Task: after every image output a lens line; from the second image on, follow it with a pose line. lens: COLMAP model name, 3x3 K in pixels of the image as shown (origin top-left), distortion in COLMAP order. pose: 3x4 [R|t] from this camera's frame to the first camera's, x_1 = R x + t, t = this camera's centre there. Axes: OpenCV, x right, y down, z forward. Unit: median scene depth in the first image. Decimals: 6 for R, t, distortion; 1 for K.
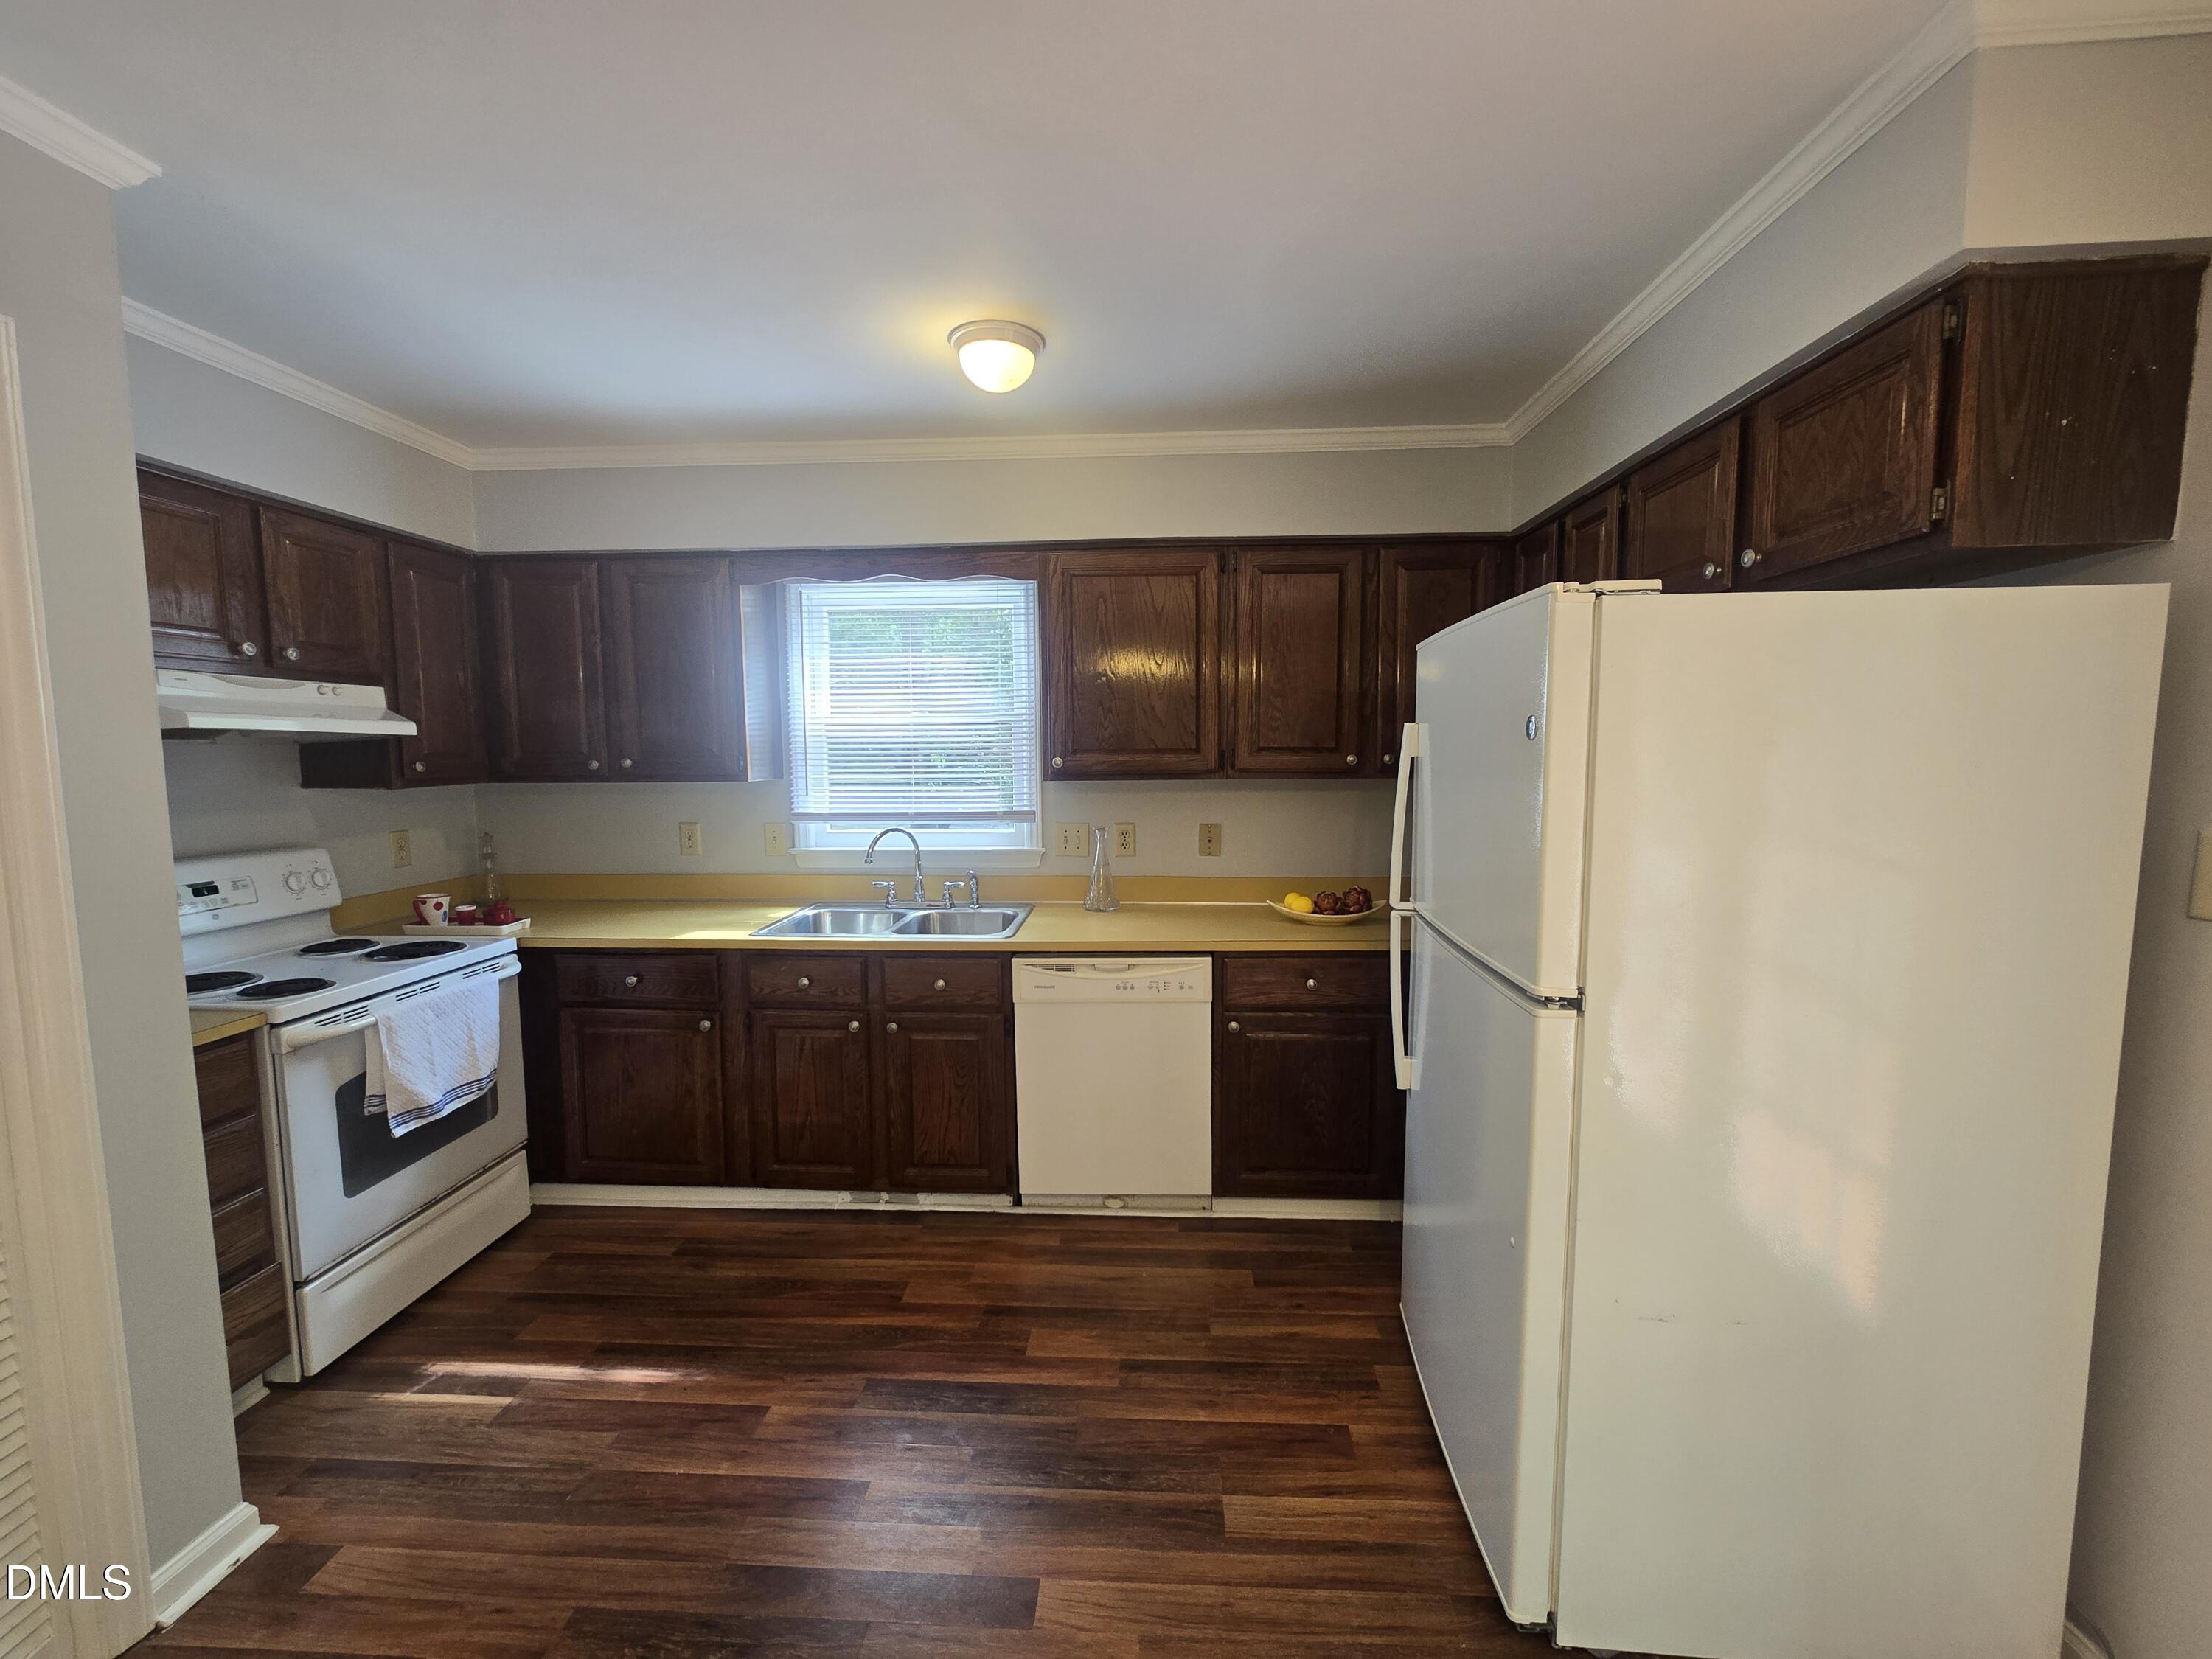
lens RADIAL K [[904.6, 0, 1115.7], [0, 904.6, 831.6], [0, 0, 1]] dist [-0.001315, 0.000943]
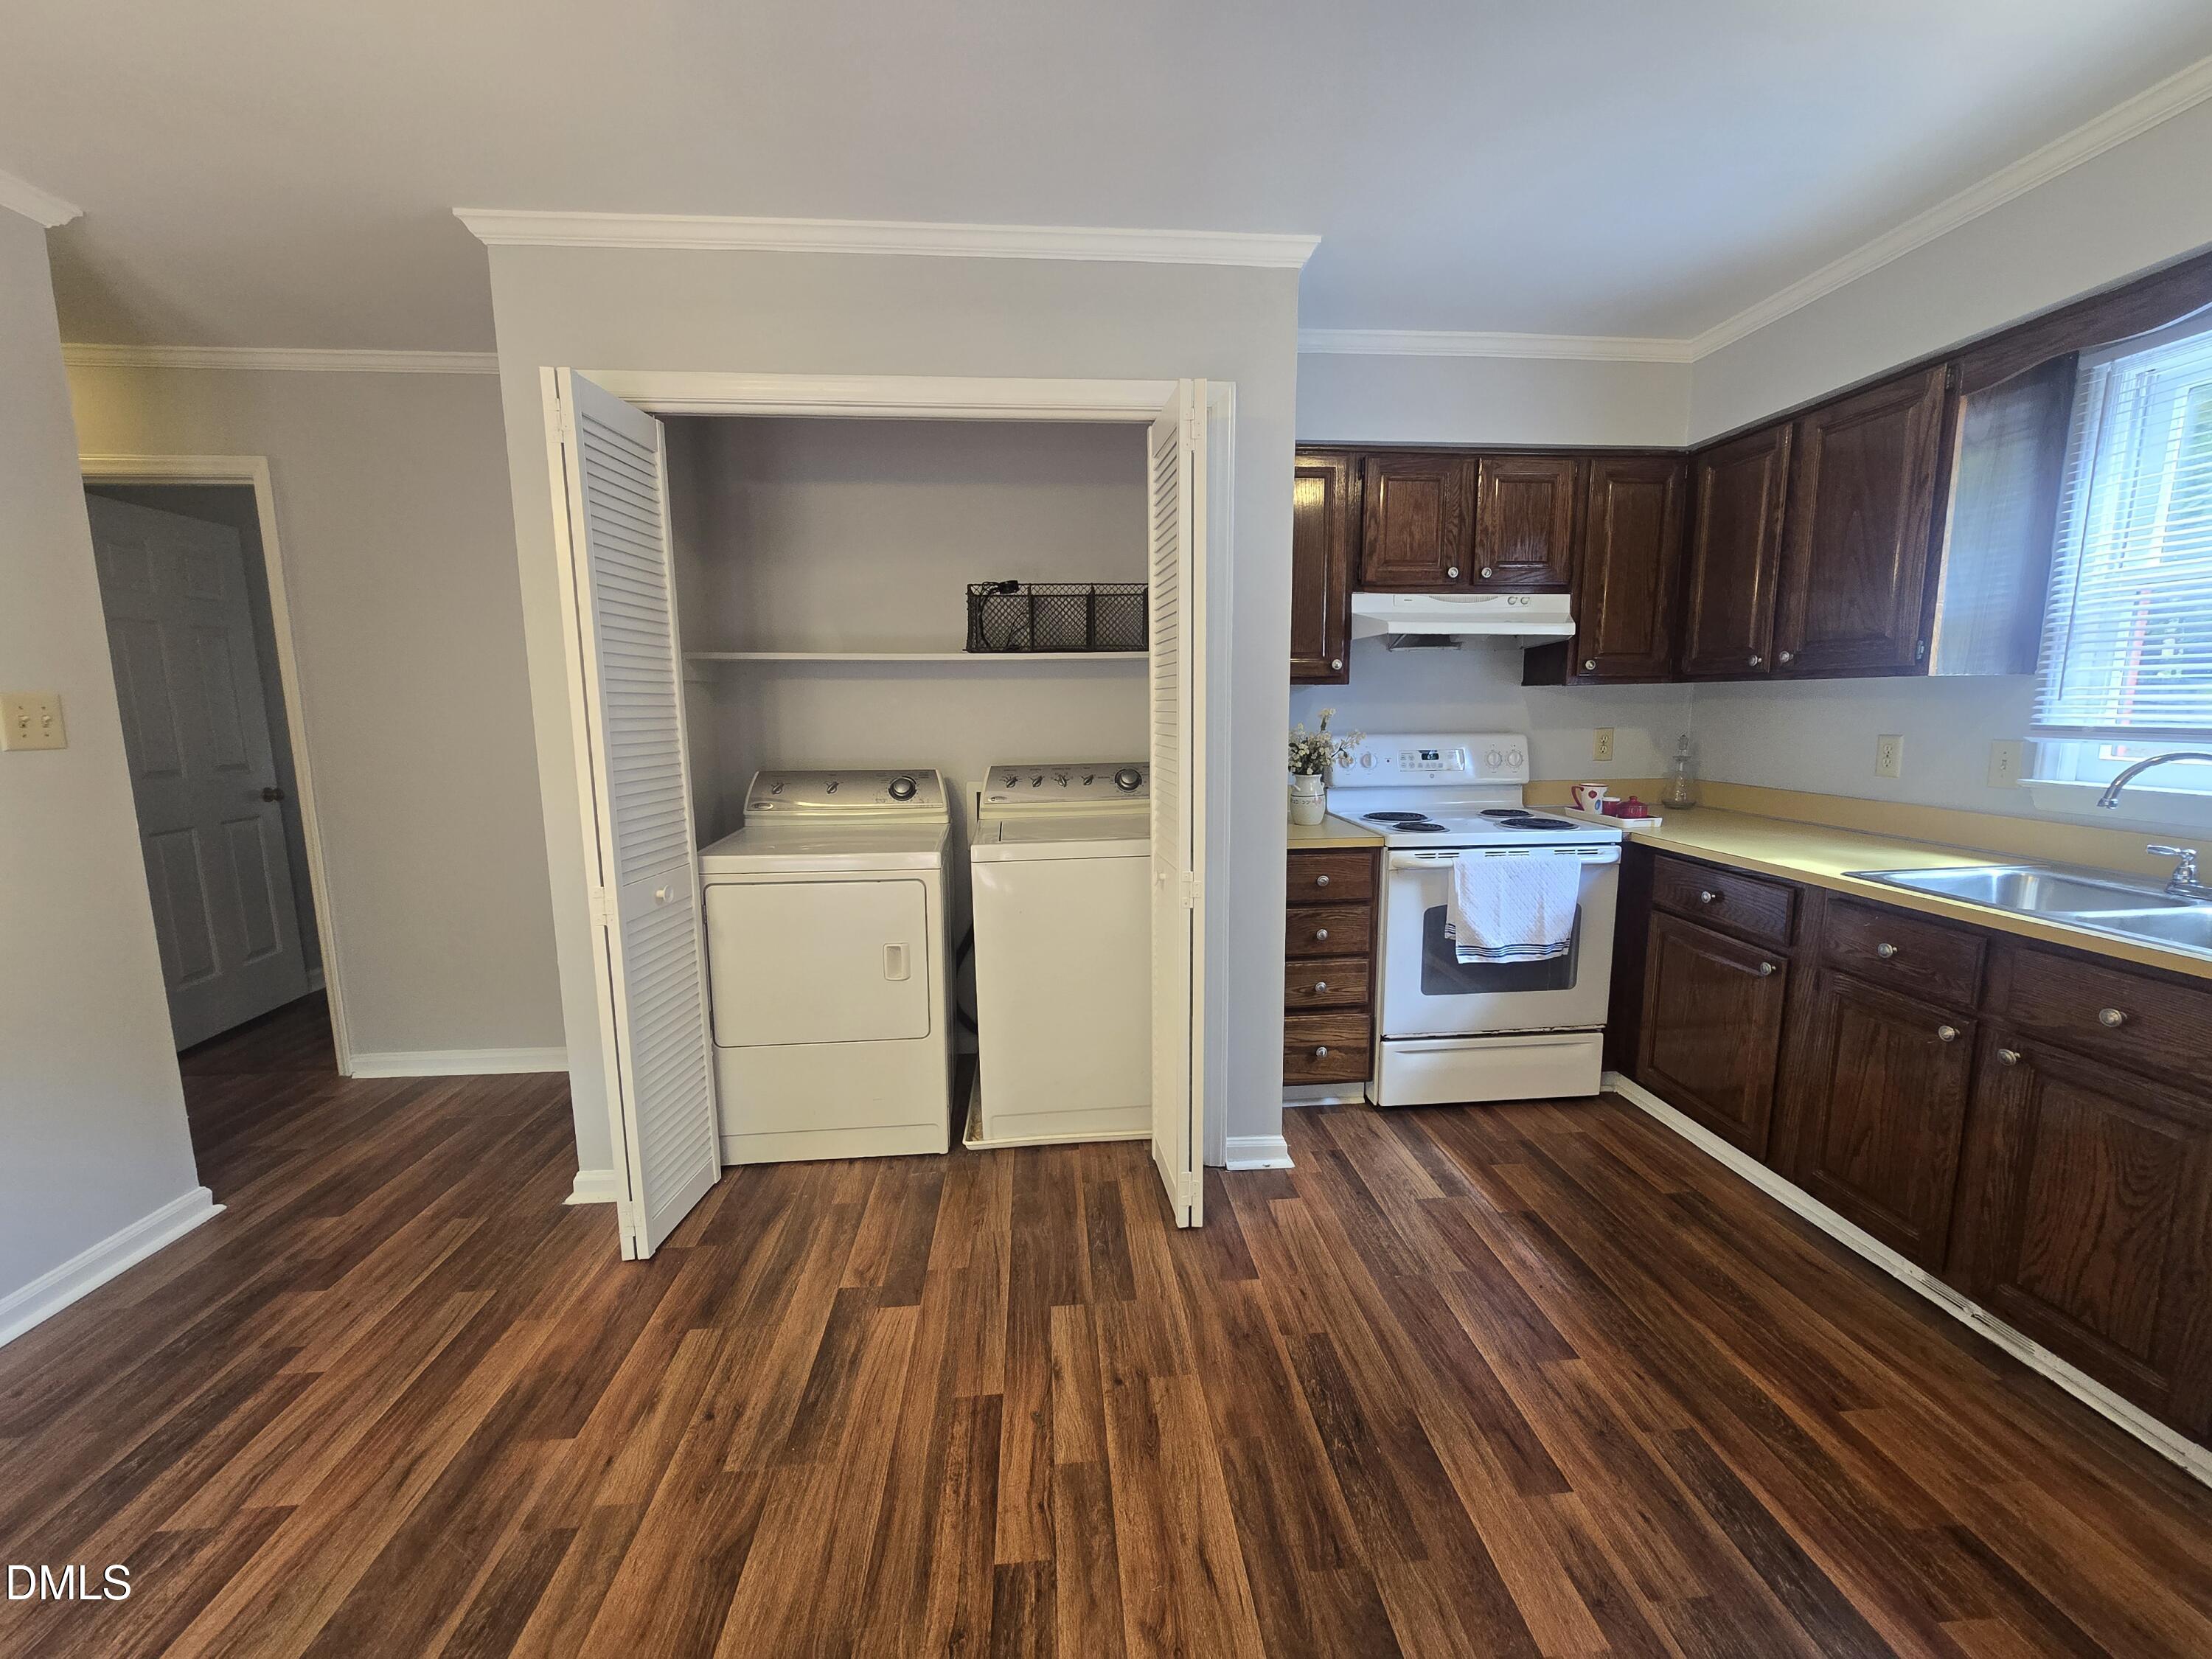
lens RADIAL K [[904.6, 0, 1115.5], [0, 904.6, 831.7], [0, 0, 1]] dist [-0.001315, 0.000943]
pose [[0.140746, 0.148034, -0.978916, 0.264790], [-0.081921, 0.987109, 0.137494, 0.025253], [0.986651, 0.060842, 0.151059, 0.281760]]
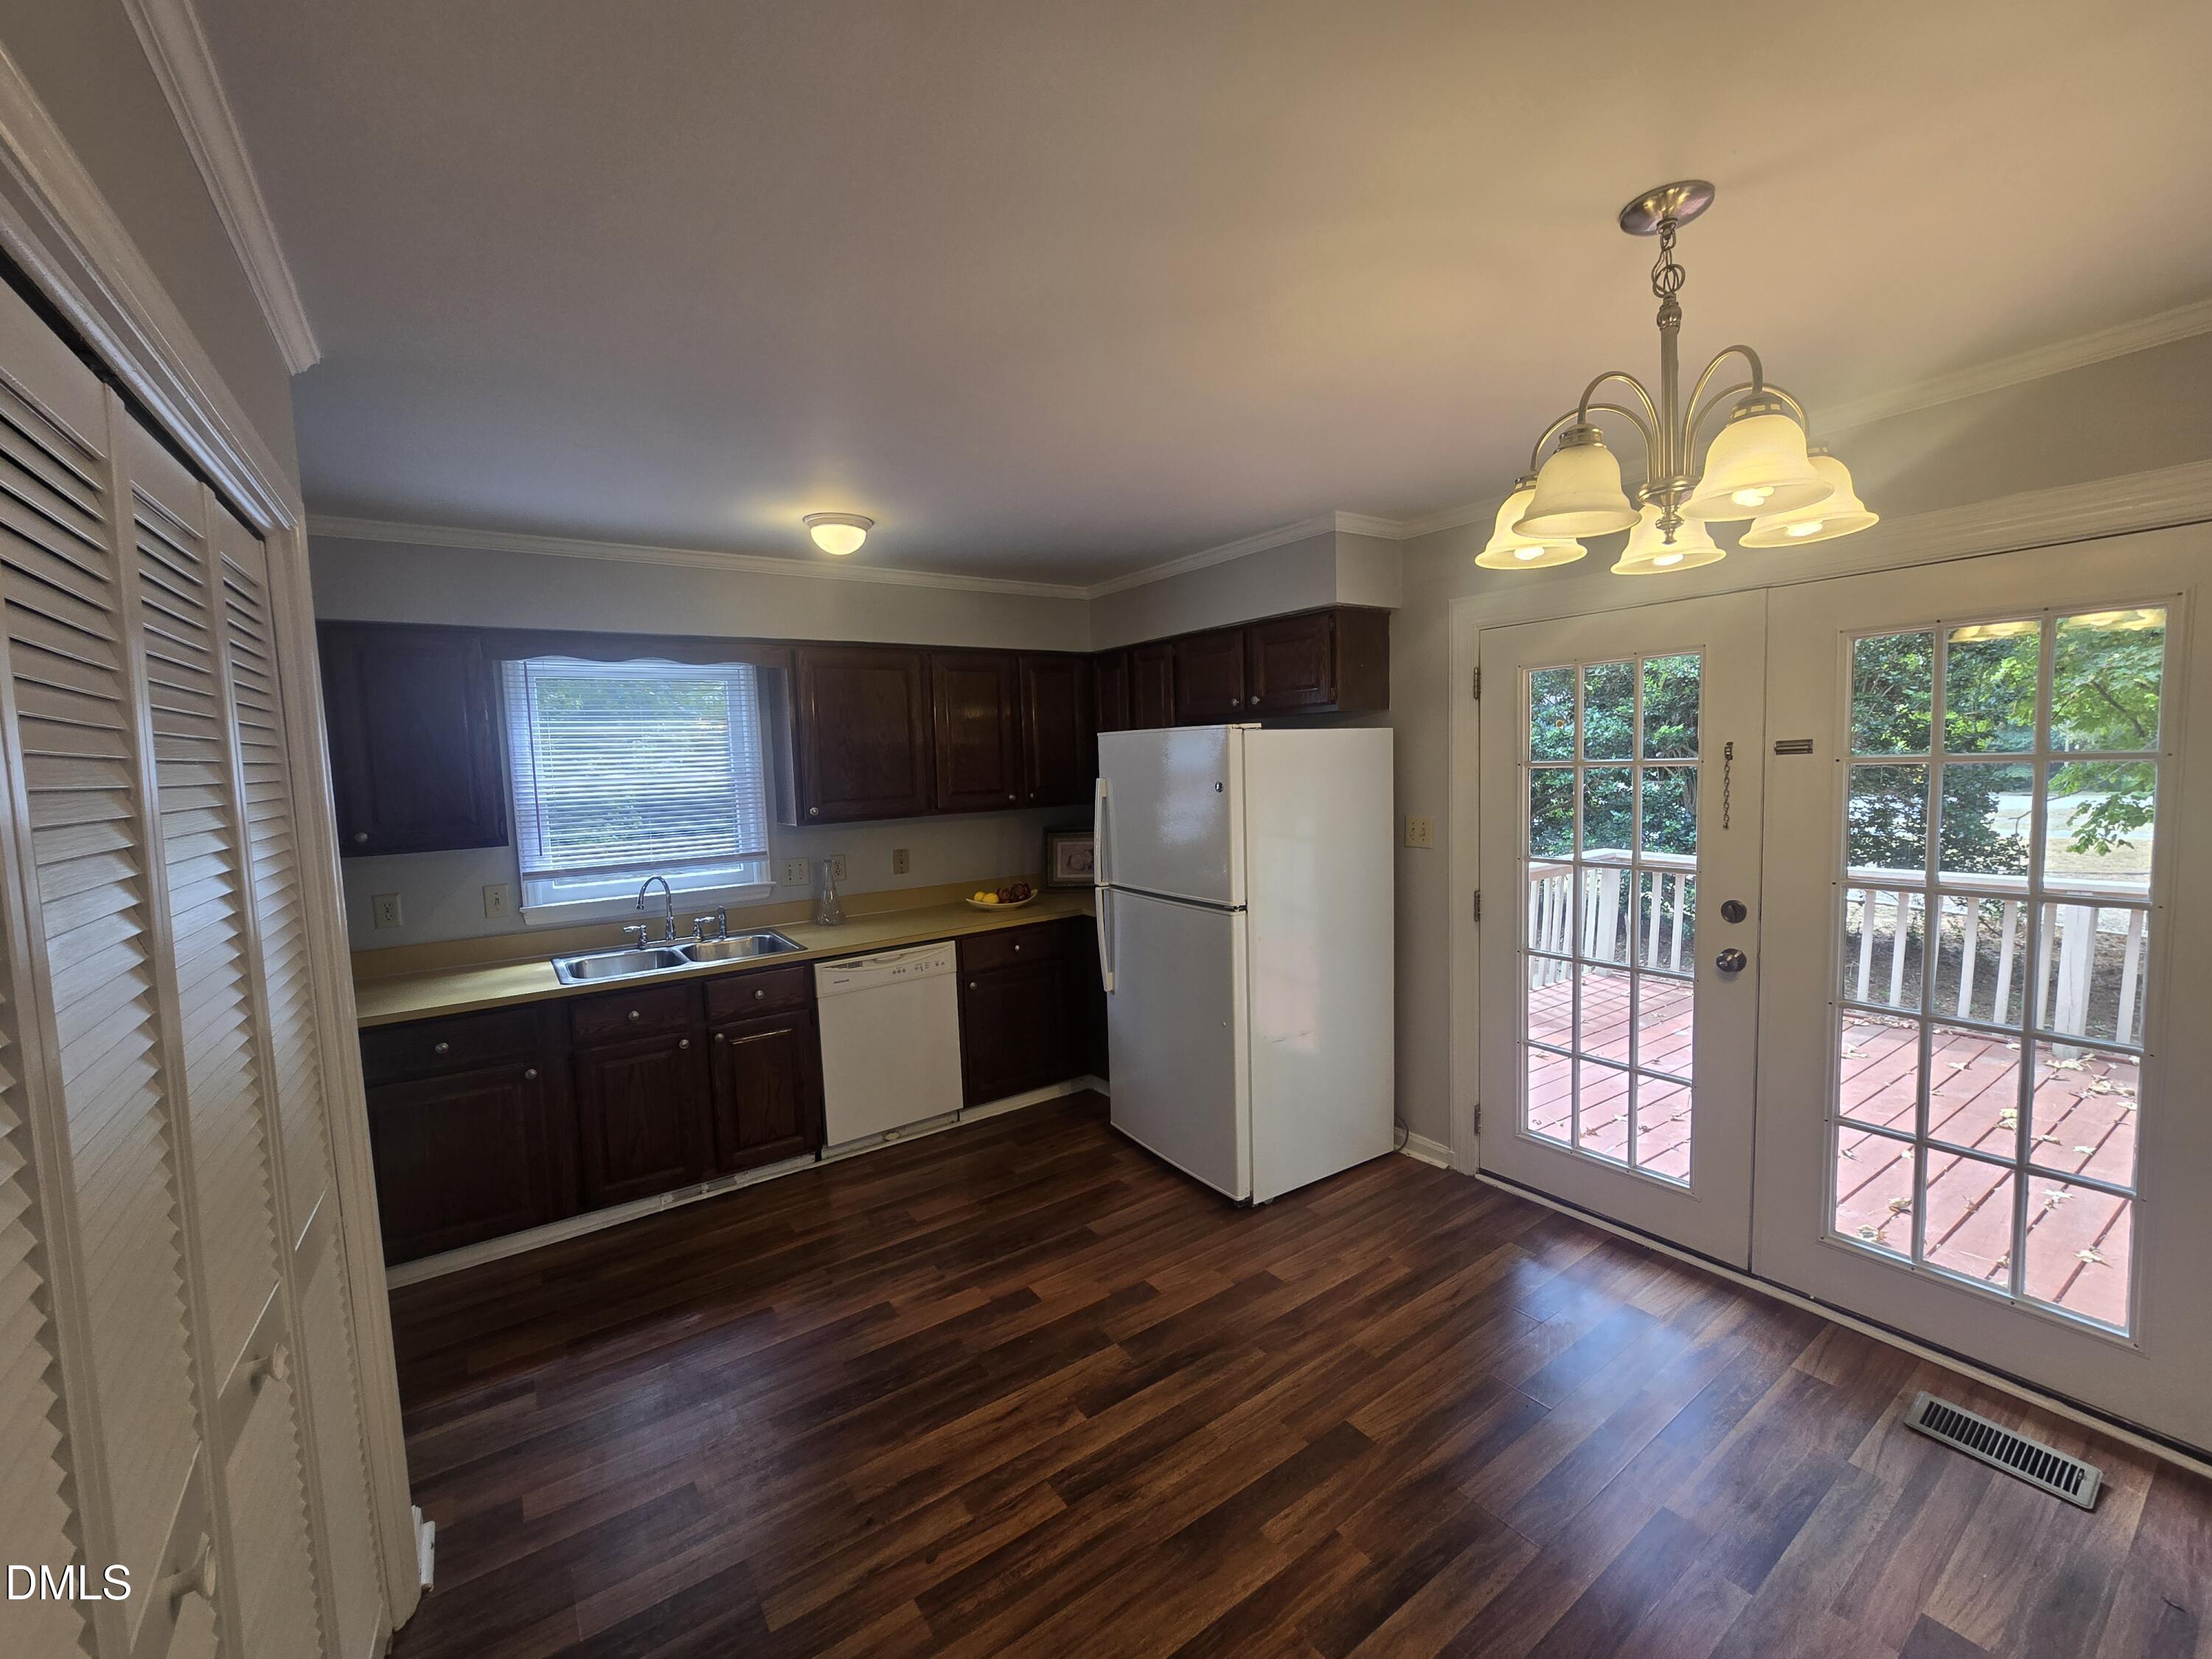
lens RADIAL K [[904.6, 0, 1121.7], [0, 904.6, 832.9], [0, 0, 1]] dist [-0.001315, 0.000943]
pose [[0.782199, -0.073286, 0.618704, -0.561901], [0.084561, 0.996356, 0.011113, -0.024489], [-0.617264, 0.043626, 0.785546, -0.299350]]
